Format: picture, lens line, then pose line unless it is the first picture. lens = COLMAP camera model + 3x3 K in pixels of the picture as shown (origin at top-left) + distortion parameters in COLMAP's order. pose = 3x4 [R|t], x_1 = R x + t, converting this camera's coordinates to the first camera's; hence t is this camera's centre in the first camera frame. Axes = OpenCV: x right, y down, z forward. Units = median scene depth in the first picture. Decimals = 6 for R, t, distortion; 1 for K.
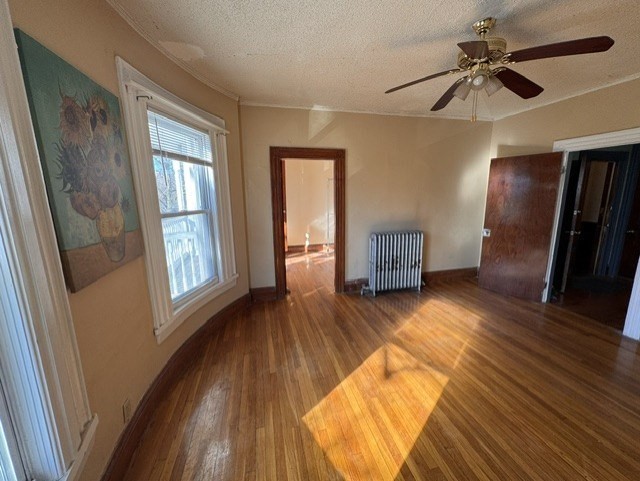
lens RADIAL K [[255.6, 0, 319.8], [0, 255.6, 238.5], [0, 0, 1]] dist [-0.000471, 0.000971]
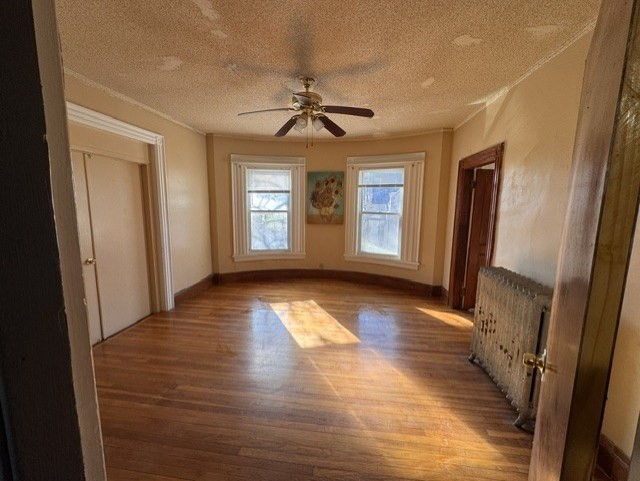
lens RADIAL K [[255.6, 0, 321.9], [0, 255.6, 239.2], [0, 0, 1]] dist [-0.000471, 0.000971]
pose [[-0.360193, 0.129437, -0.923855, 1.821951], [-0.170843, 0.964426, 0.201730, -0.278737], [0.917101, 0.230496, -0.325266, 1.576517]]
